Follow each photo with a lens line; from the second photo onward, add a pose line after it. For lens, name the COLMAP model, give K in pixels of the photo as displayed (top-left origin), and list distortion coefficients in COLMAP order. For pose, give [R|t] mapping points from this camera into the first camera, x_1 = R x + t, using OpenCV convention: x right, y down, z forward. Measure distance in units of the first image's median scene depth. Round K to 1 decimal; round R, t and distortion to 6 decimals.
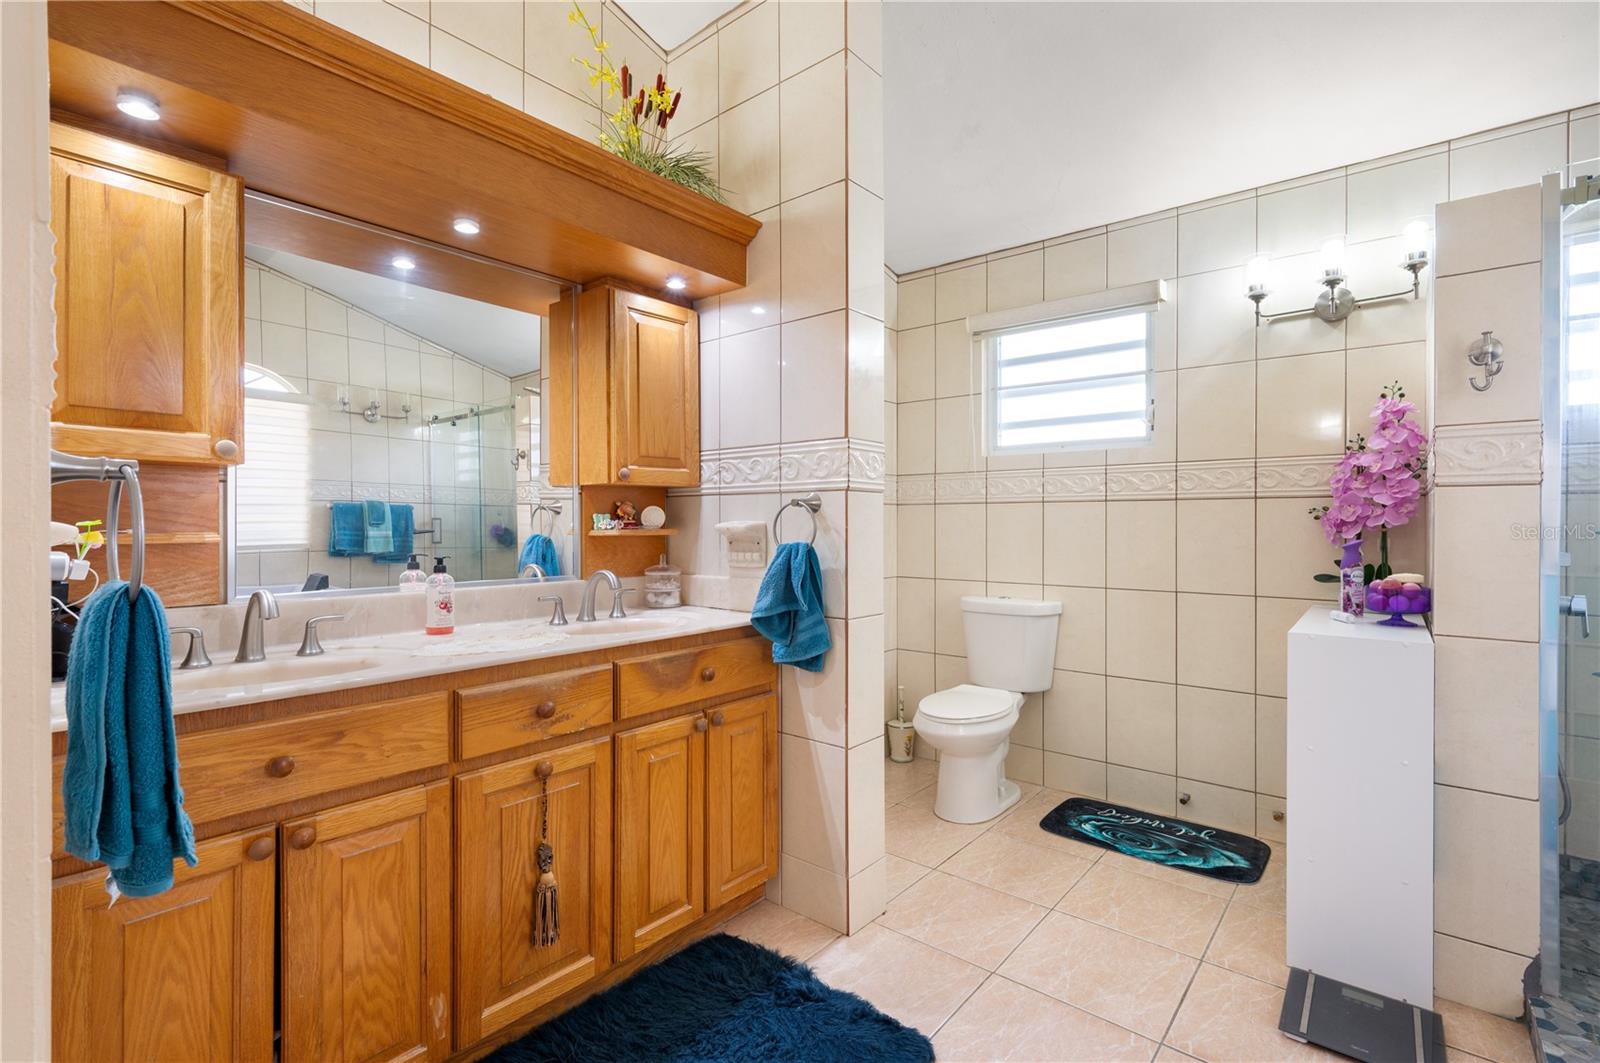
lens RADIAL K [[731.3, 0, 801.9], [0, 731.3, 525.3], [0, 0, 1]] dist [-0.000138, -0.000442]
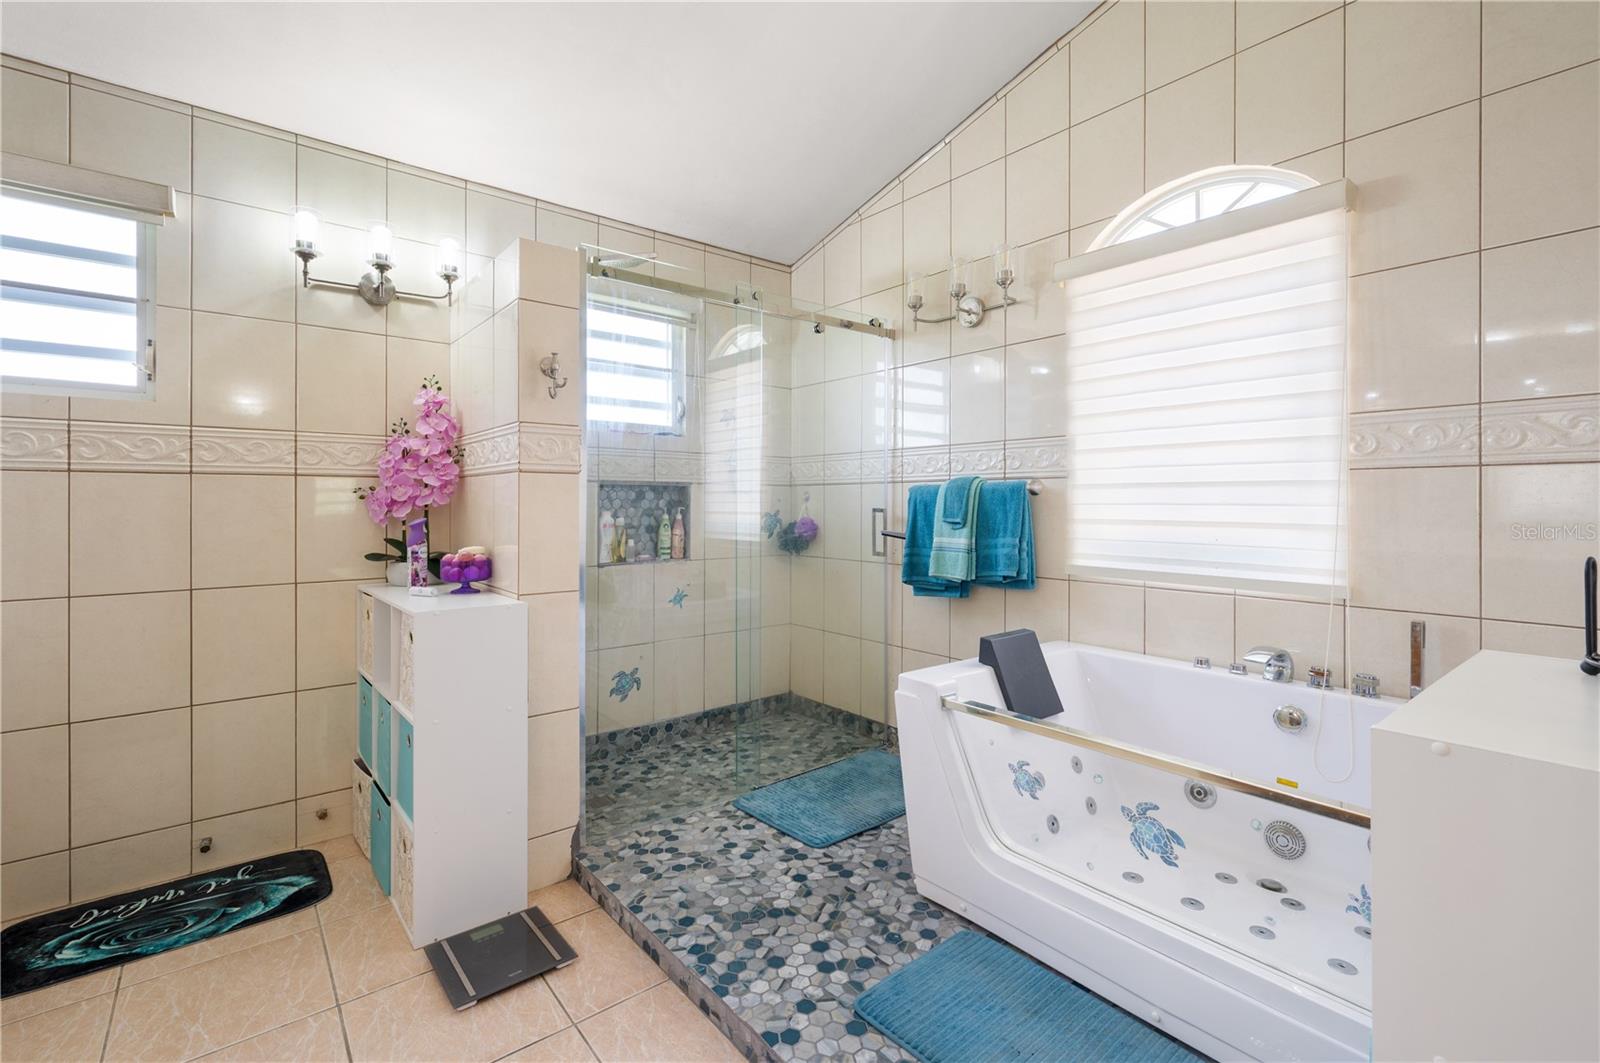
lens RADIAL K [[711.6, 0, 814.4], [0, 711.6, 503.1], [0, 0, 1]] dist [0.000039, -0.000094]
pose [[0.183043, -0.002896, 0.983101, -0.141663], [0.004424, 0.999988, 0.002122, -0.001632], [-0.983095, 0.003961, 0.183054, 0.224191]]
